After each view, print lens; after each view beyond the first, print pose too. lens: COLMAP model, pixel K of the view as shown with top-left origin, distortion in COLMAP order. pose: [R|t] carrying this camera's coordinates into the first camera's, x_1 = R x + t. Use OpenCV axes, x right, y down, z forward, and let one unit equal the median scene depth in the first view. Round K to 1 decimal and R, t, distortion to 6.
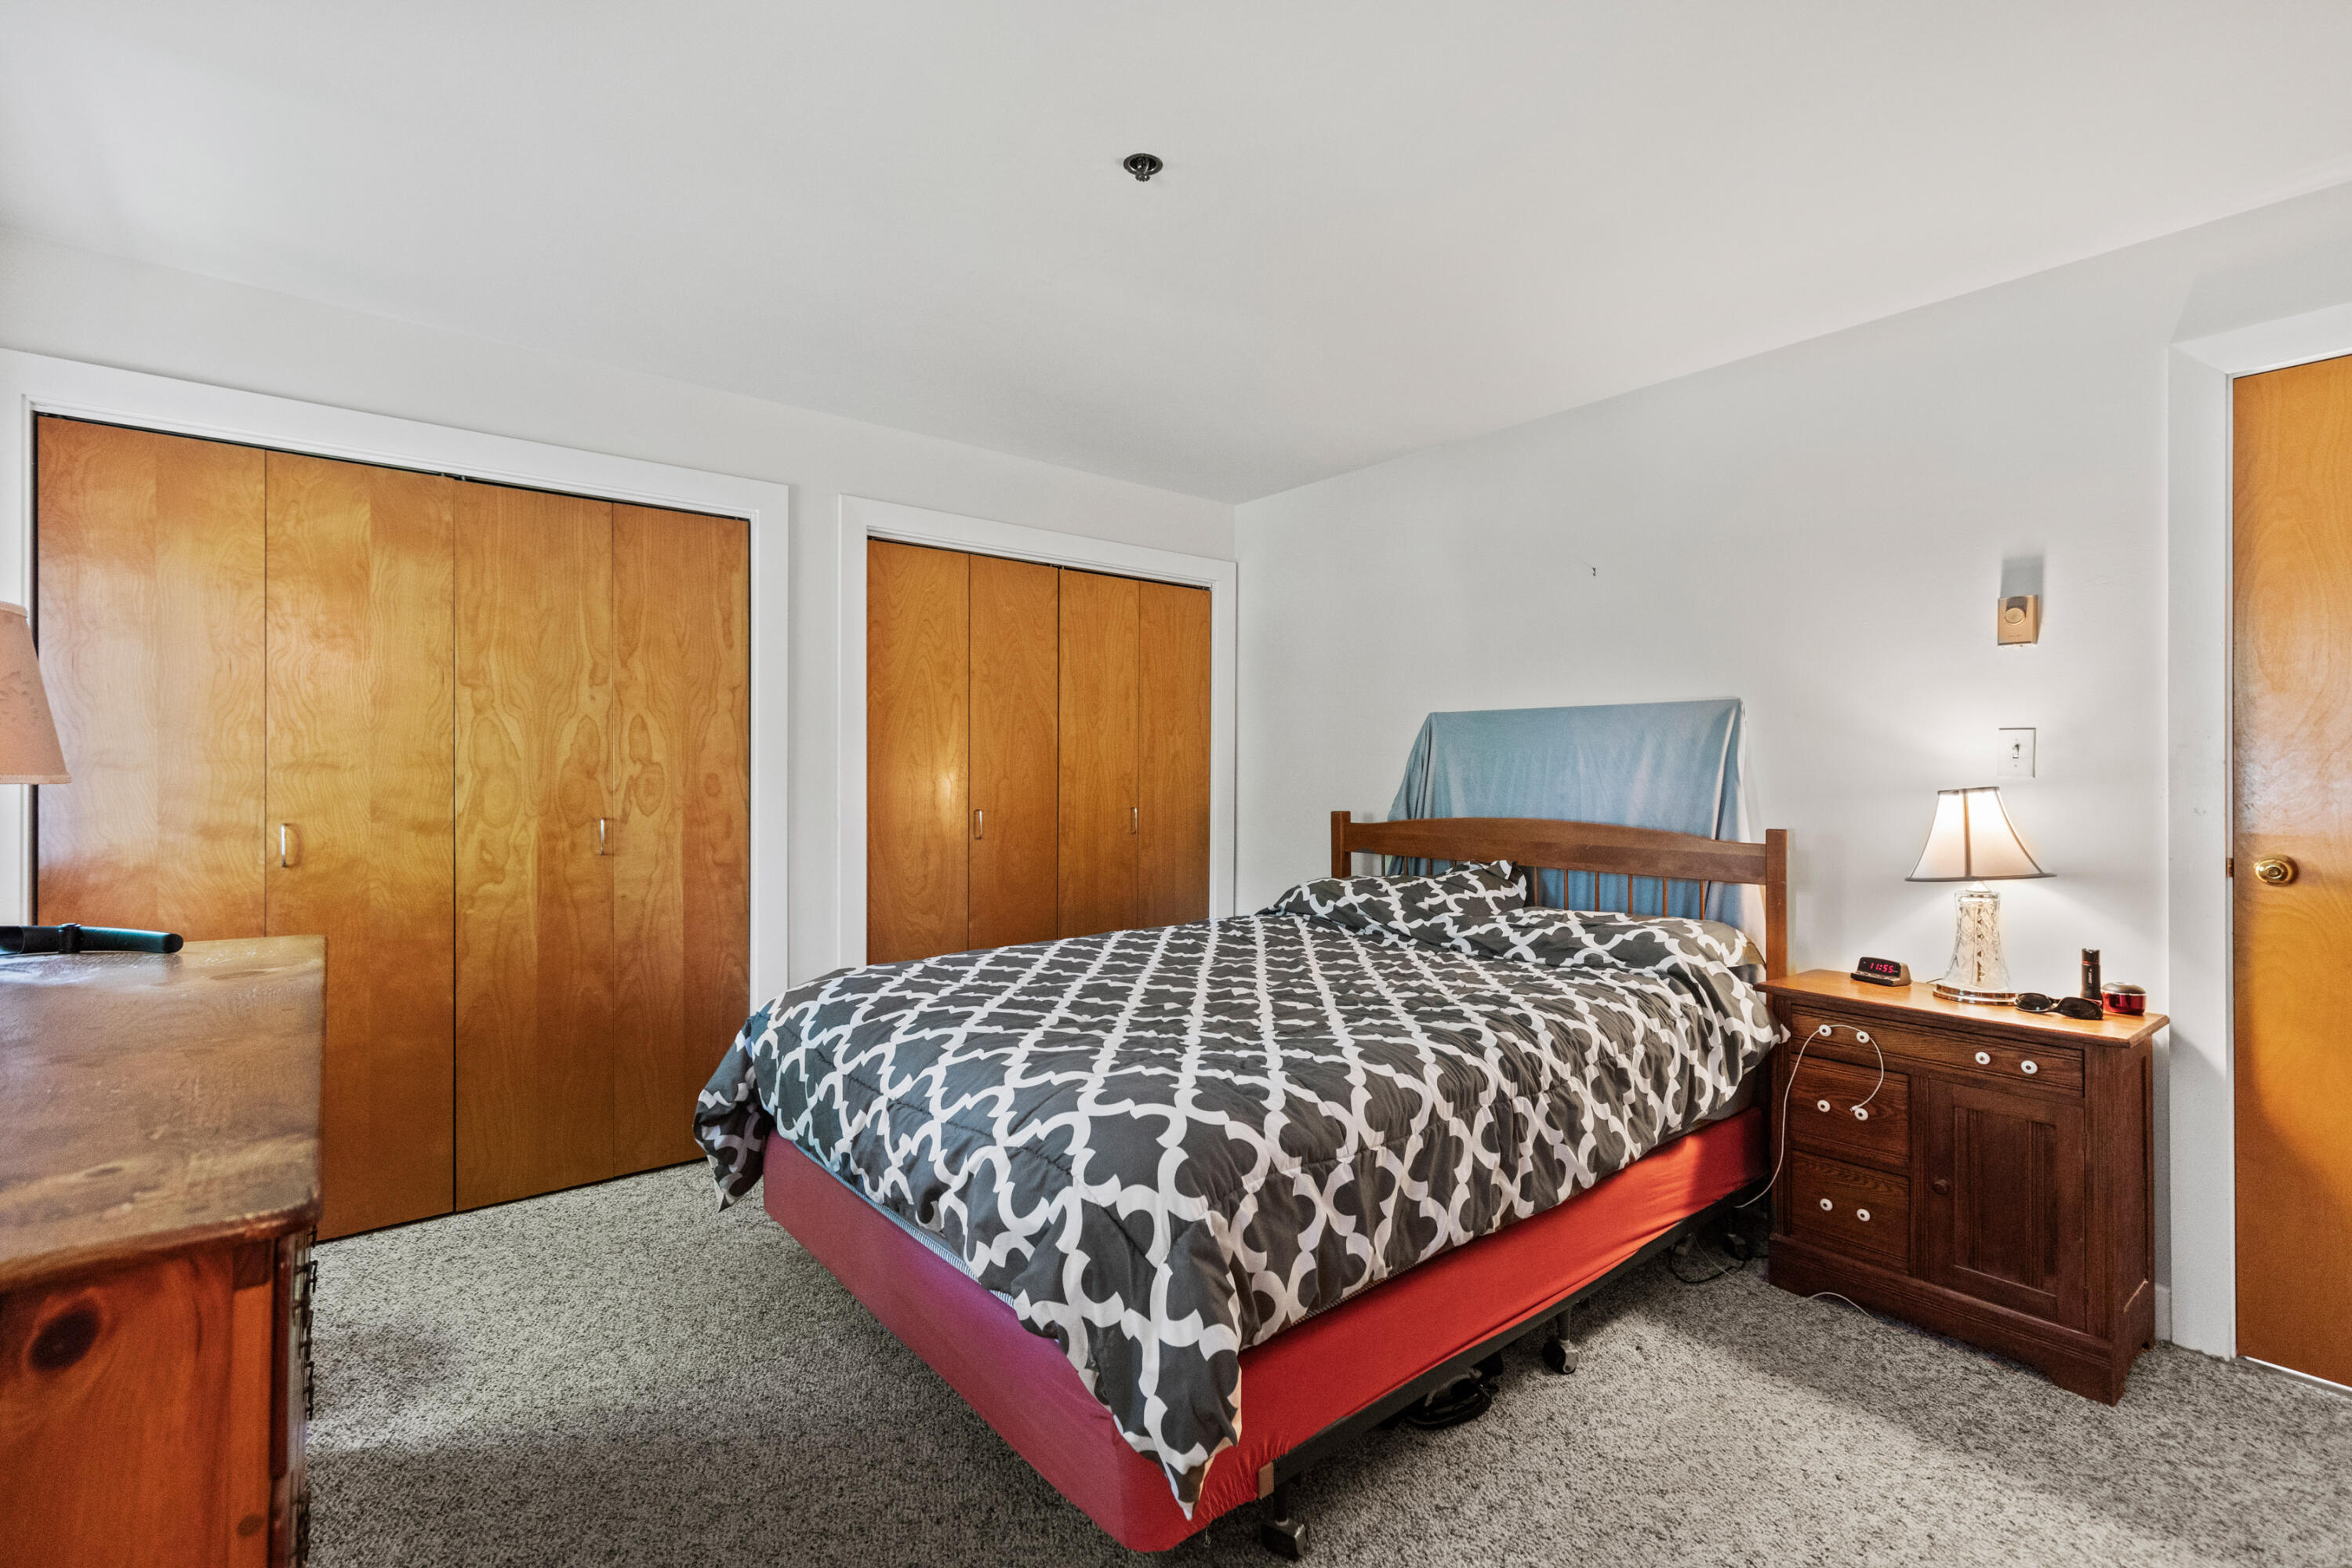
lens RADIAL K [[1064.6, 0, 1173.3], [0, 1064.6, 784.8], [0, 0, 1]] dist [0.011515, -0.002630]
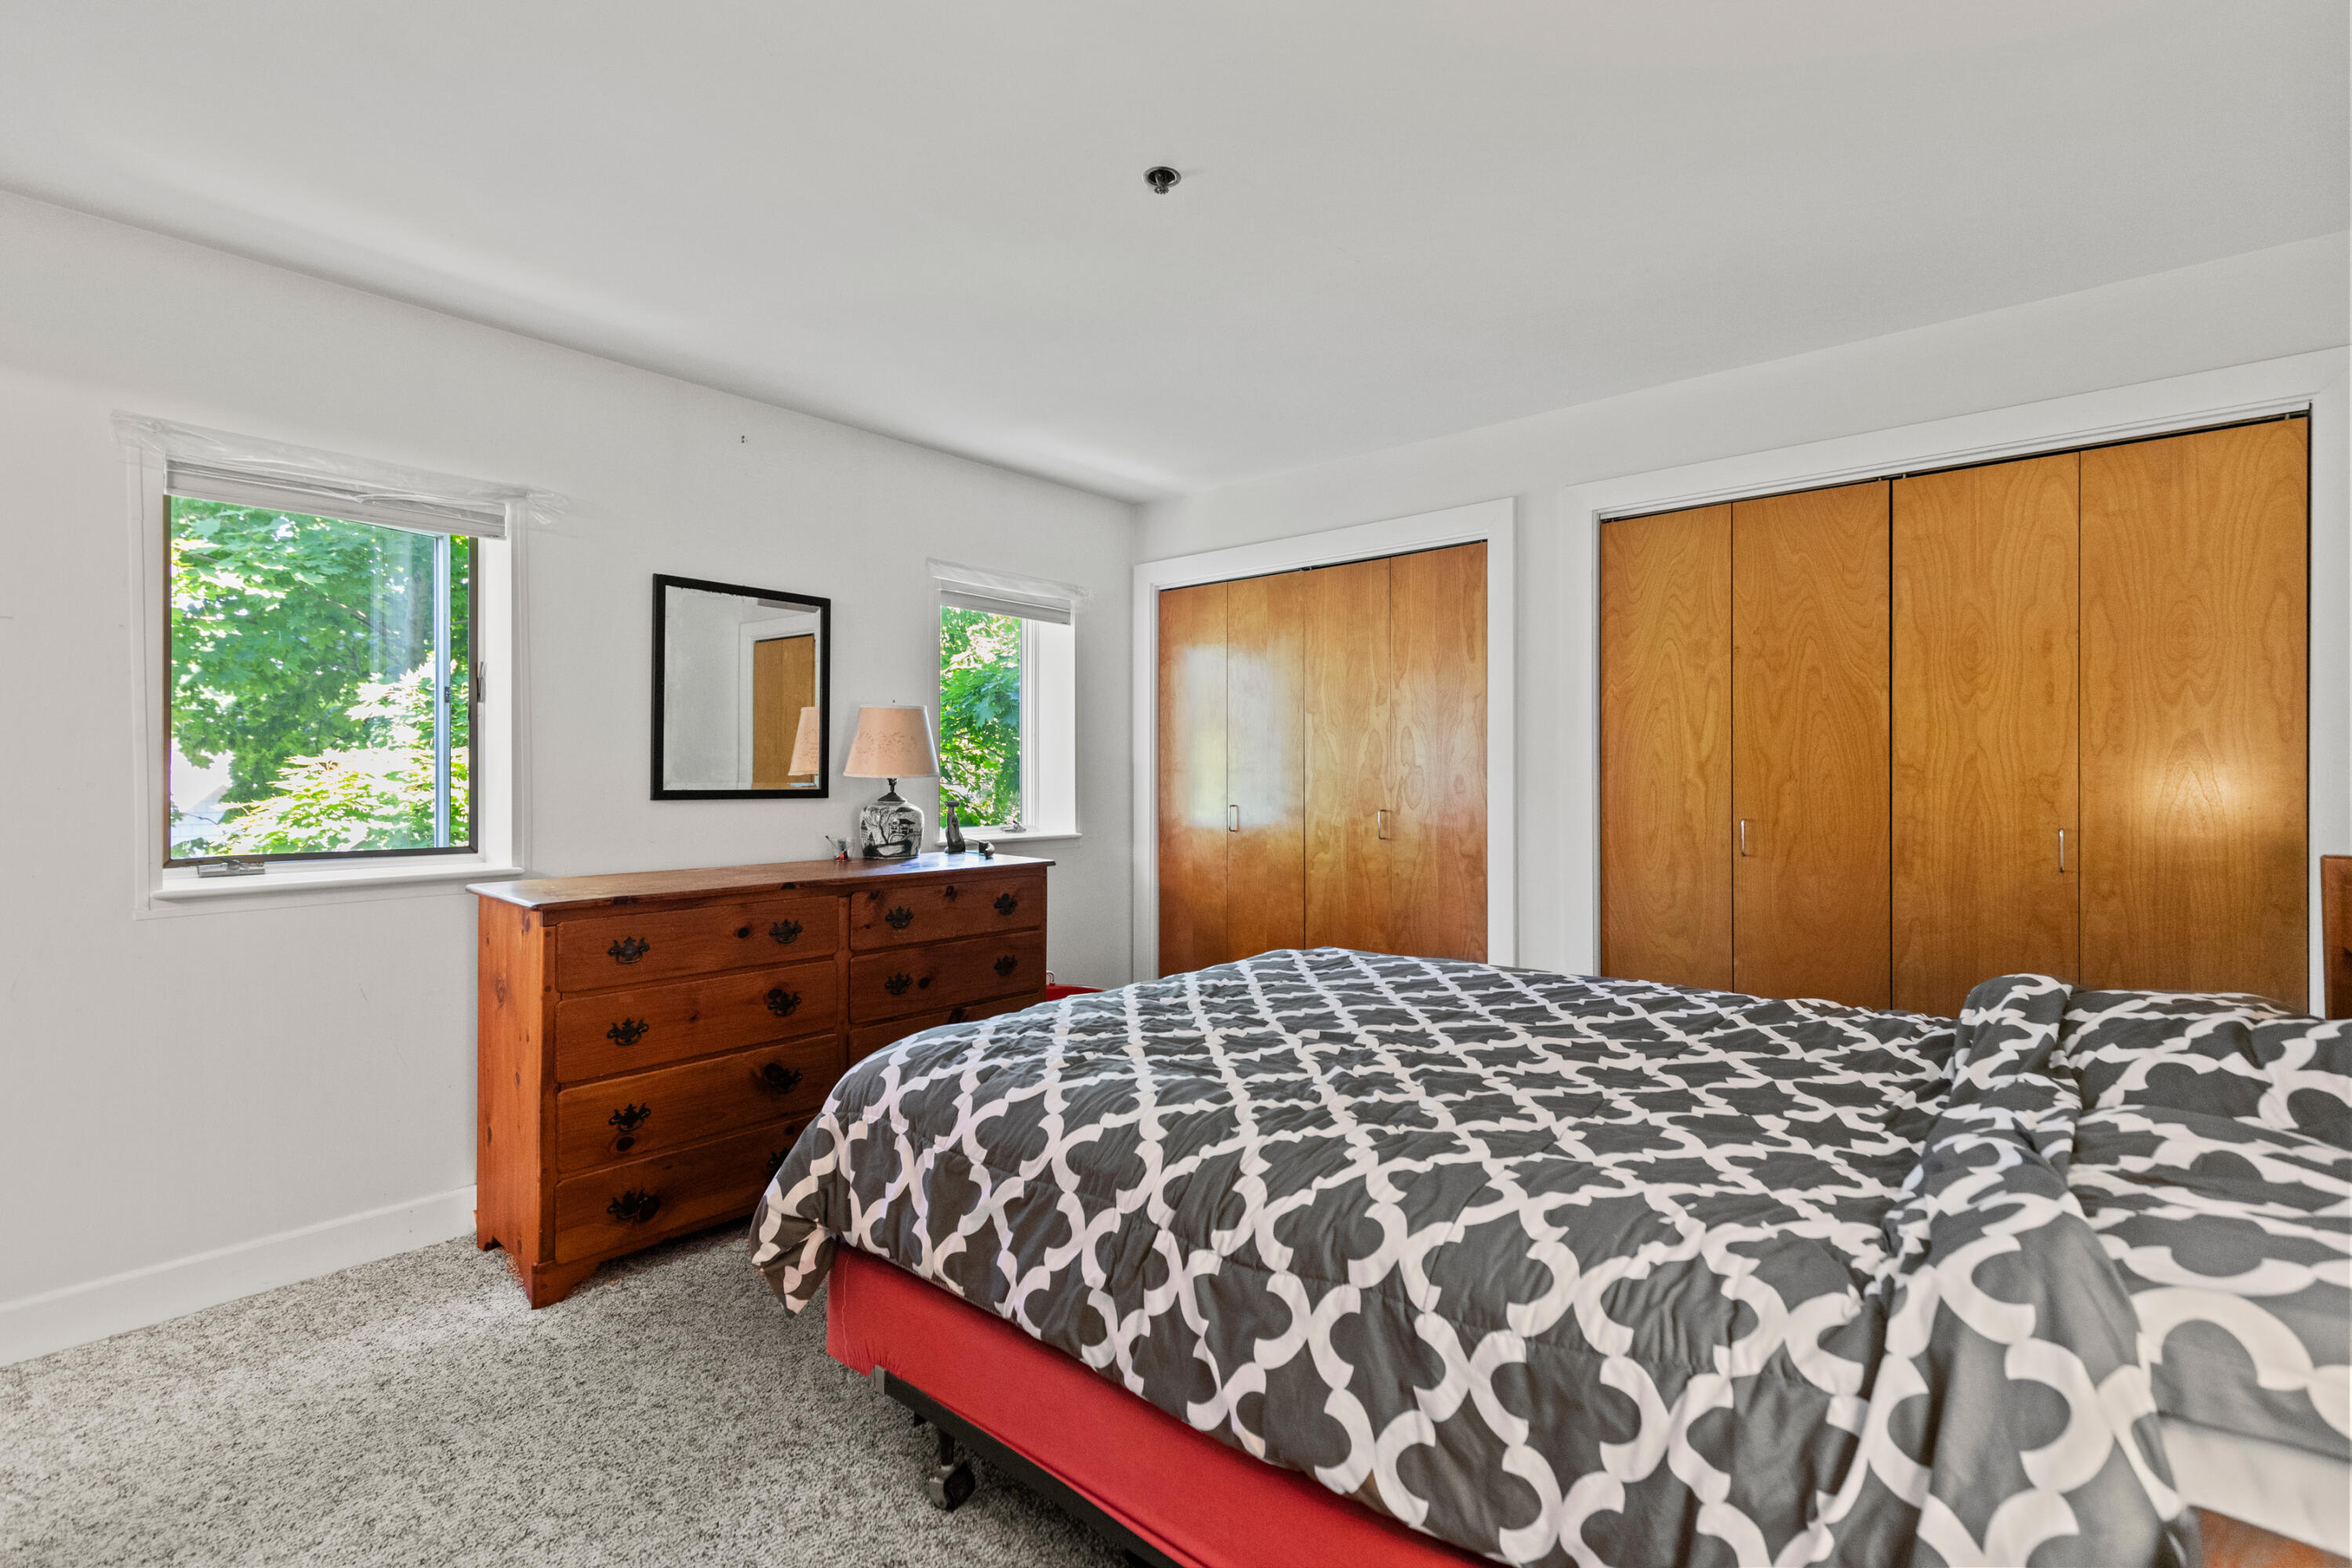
lens RADIAL K [[1064.6, 0, 1171.1], [0, 1064.6, 770.3], [0, 0, 1]] dist [0.011515, -0.002630]
pose [[0.157676, 0.007571, -0.987462, 0.615115], [0.004953, 0.999952, 0.008458, -0.025282], [0.987478, -0.006224, 0.157631, 0.509644]]
